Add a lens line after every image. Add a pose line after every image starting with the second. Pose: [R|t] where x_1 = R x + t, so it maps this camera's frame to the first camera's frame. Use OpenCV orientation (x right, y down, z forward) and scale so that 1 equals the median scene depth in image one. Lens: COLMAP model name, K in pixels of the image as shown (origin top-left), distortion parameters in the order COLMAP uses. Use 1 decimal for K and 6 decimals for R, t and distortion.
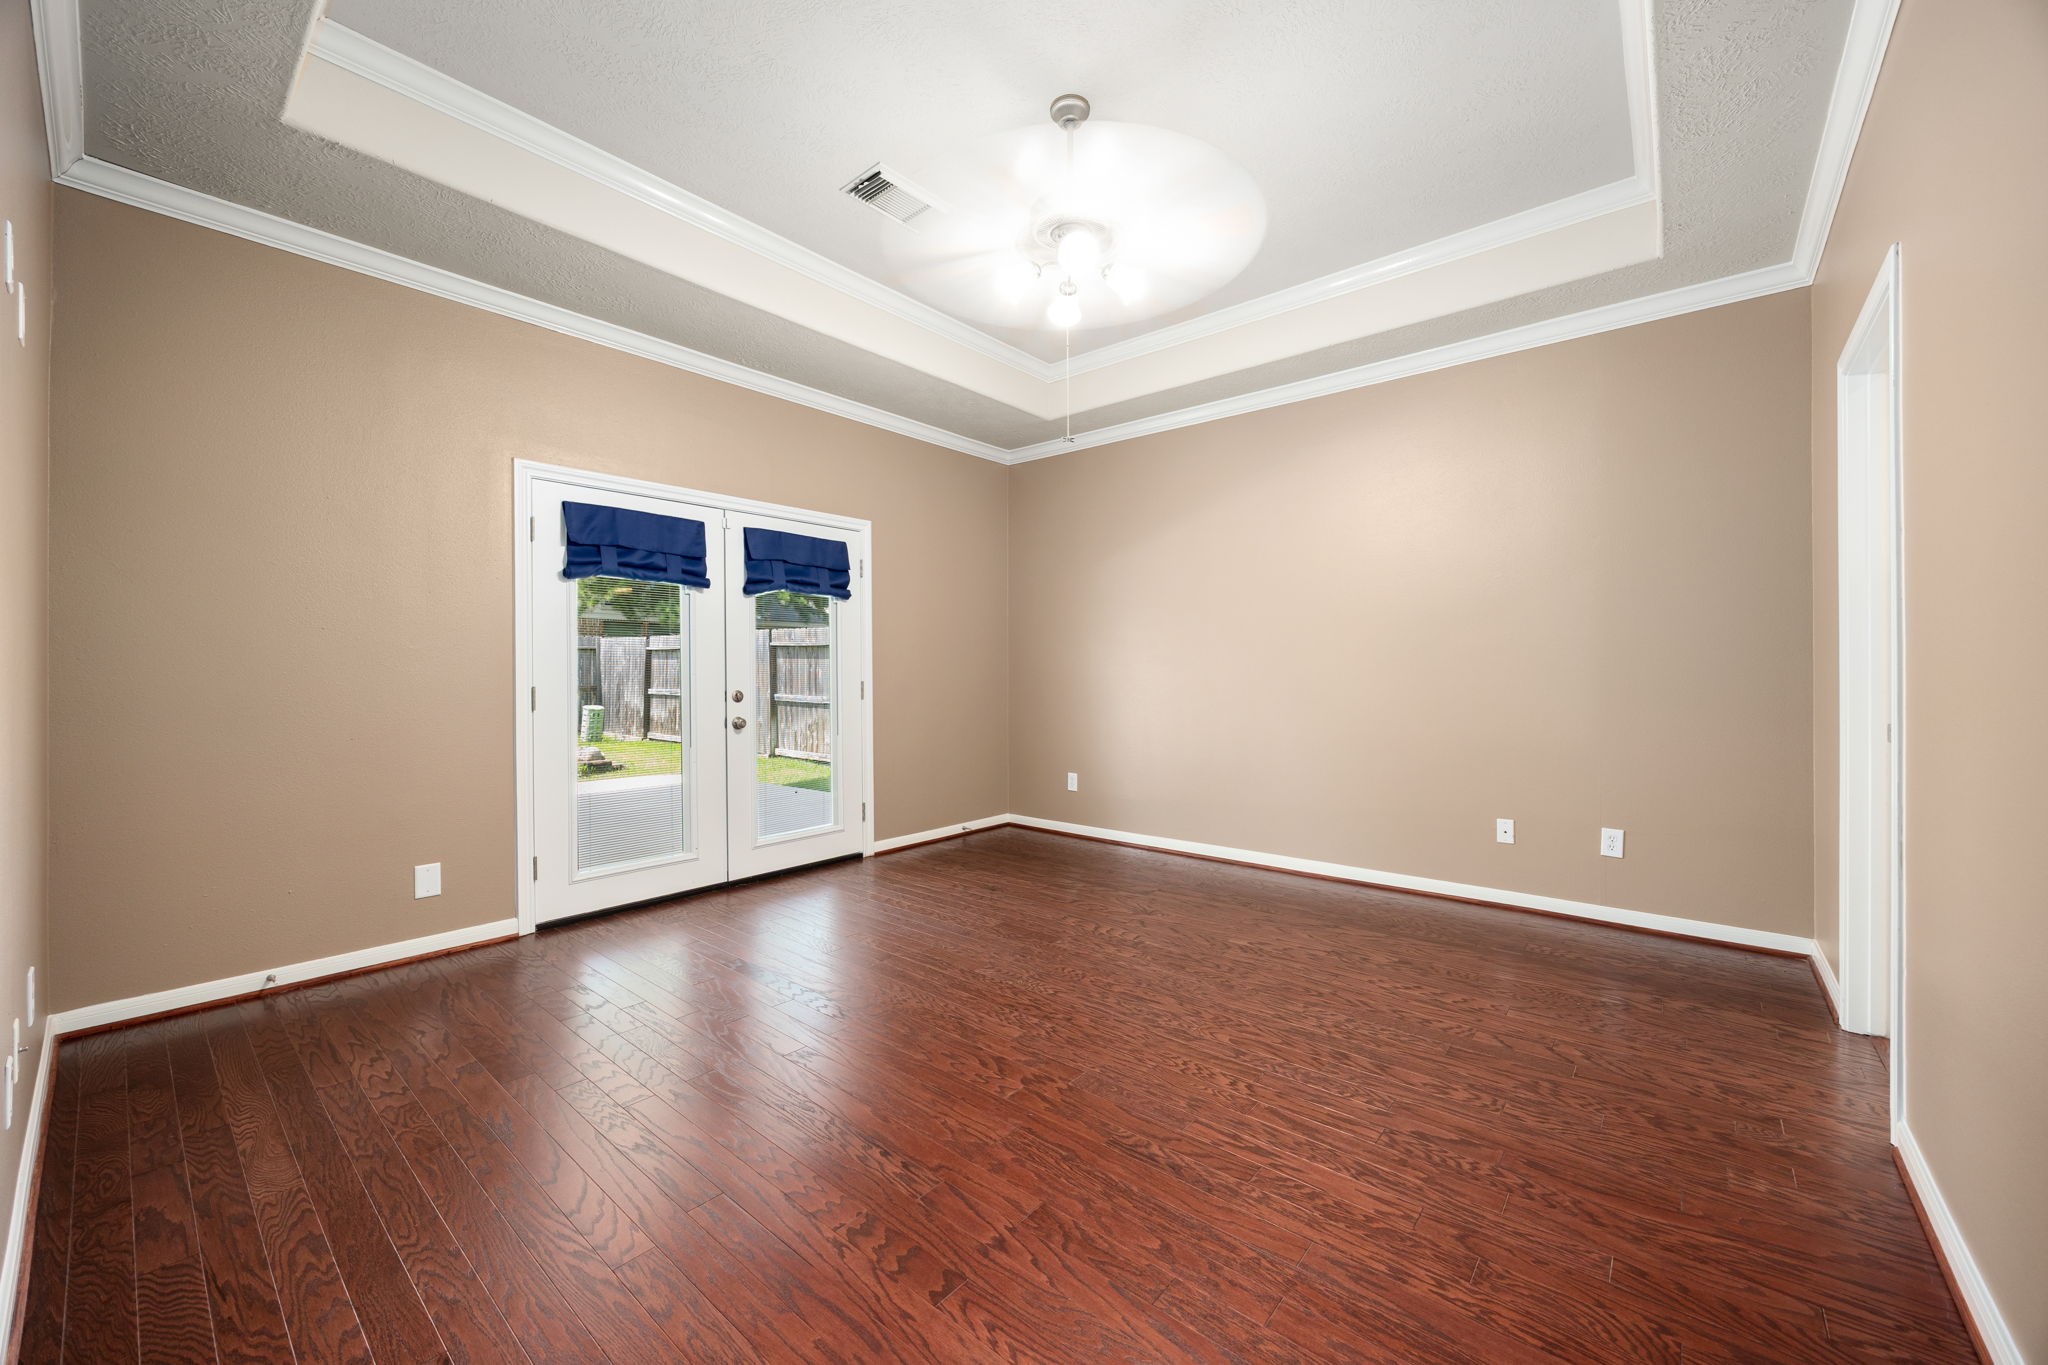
lens RADIAL K [[779.4, 0, 1028.0], [0, 779.4, 679.3], [0, 0, 1]] dist [-0.002958, -0.000306]
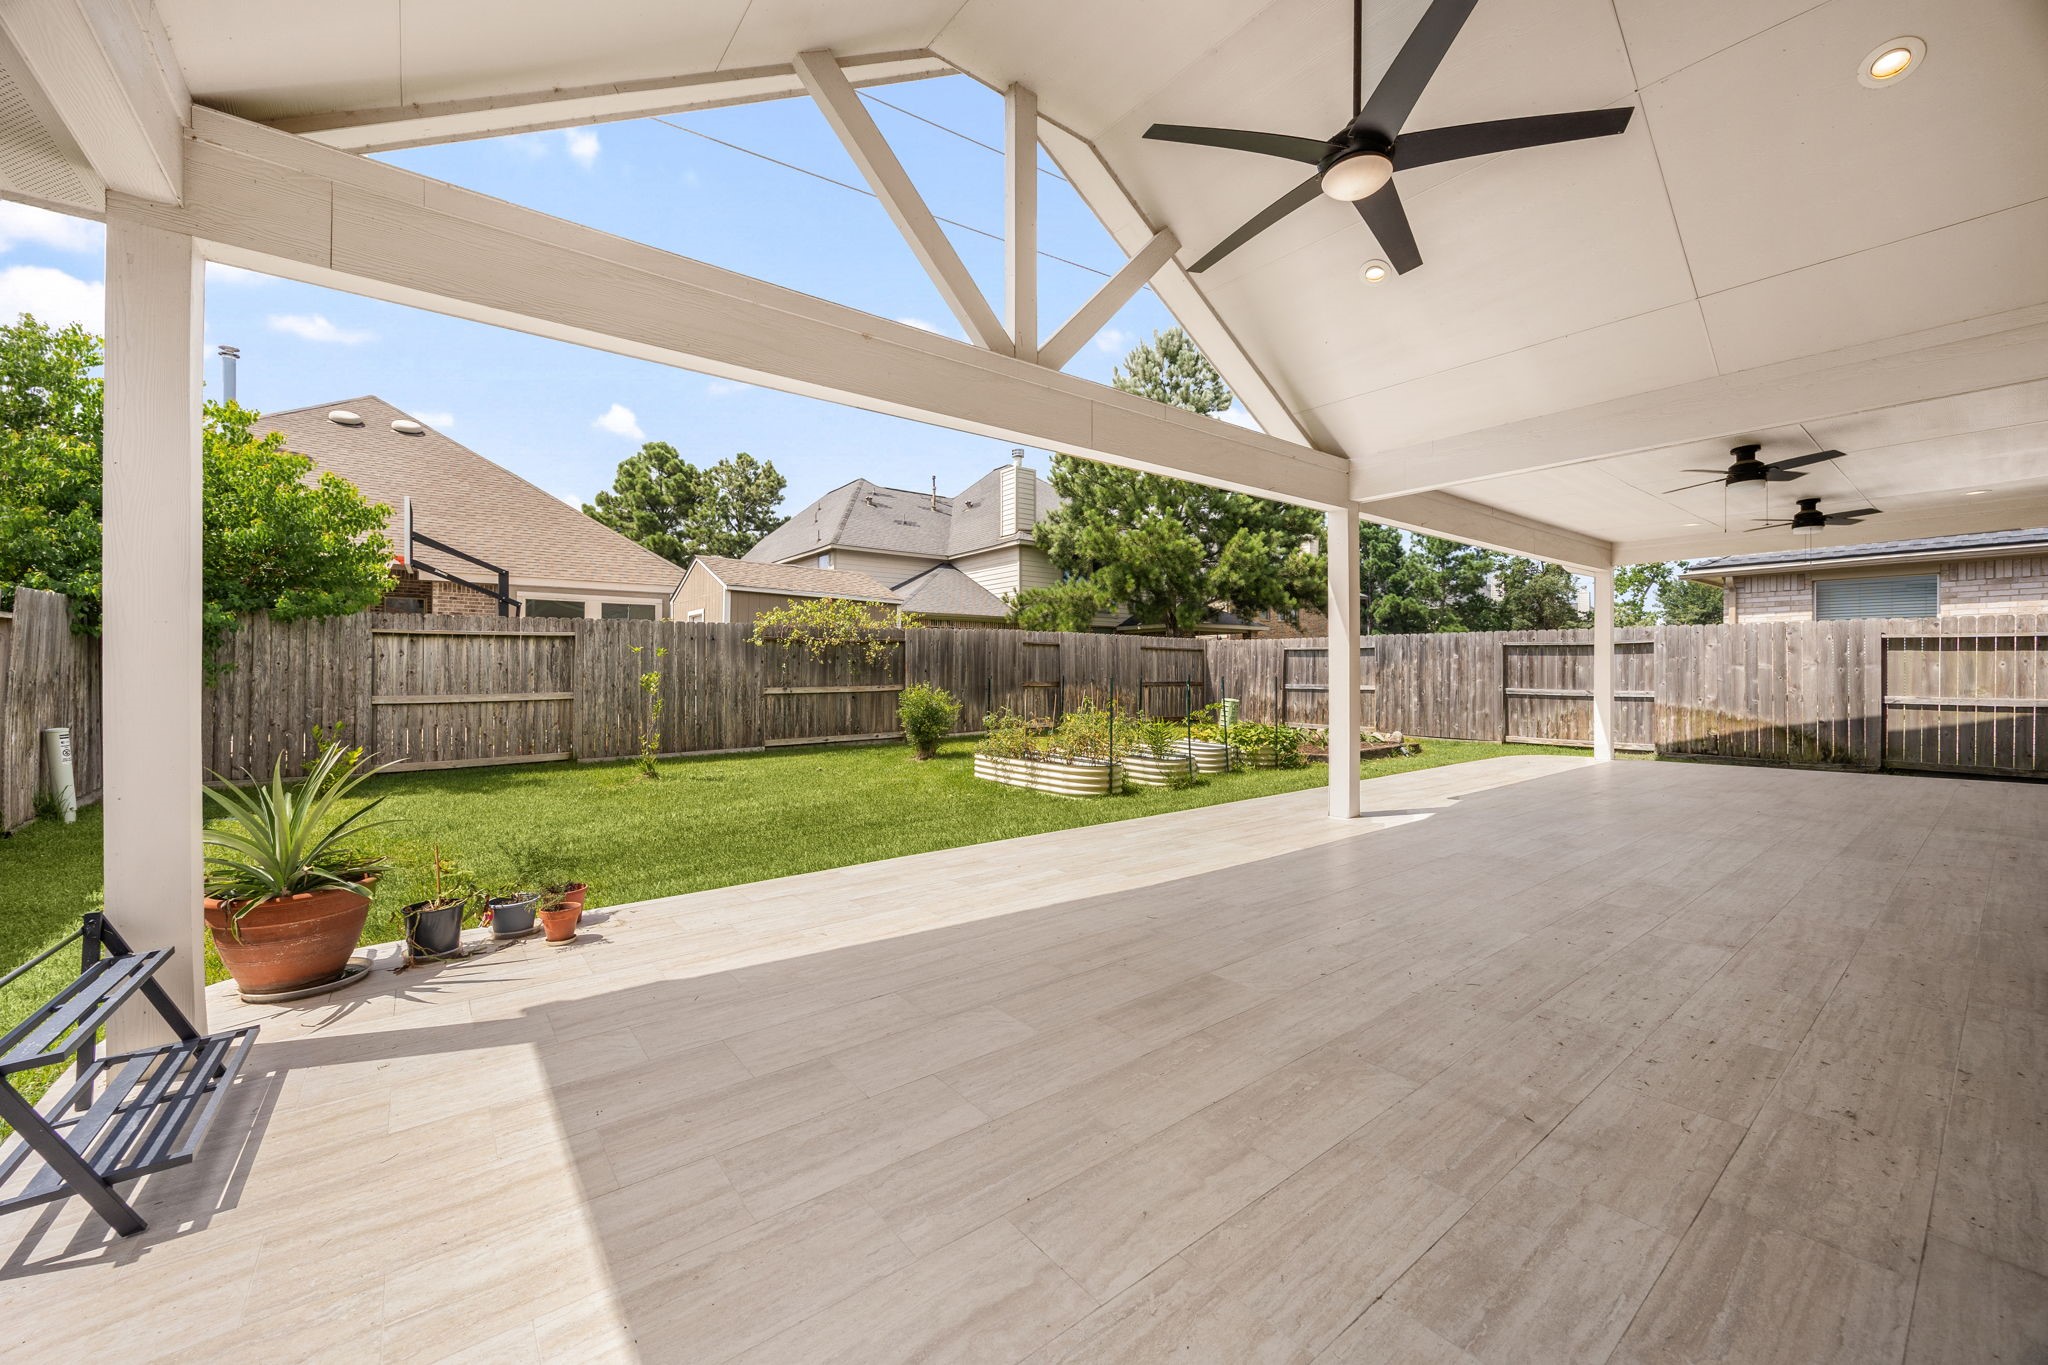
lens RADIAL K [[779.4, 0, 1028.0], [0, 779.4, 679.3], [0, 0, 1]] dist [-0.002958, -0.000306]
pose [[0.980284, 0.000884, -0.197594, -0.796094], [-0.000801, 1.000000, 0.000499, 0.006431], [0.197594, -0.000331, 0.980284, -0.246021]]
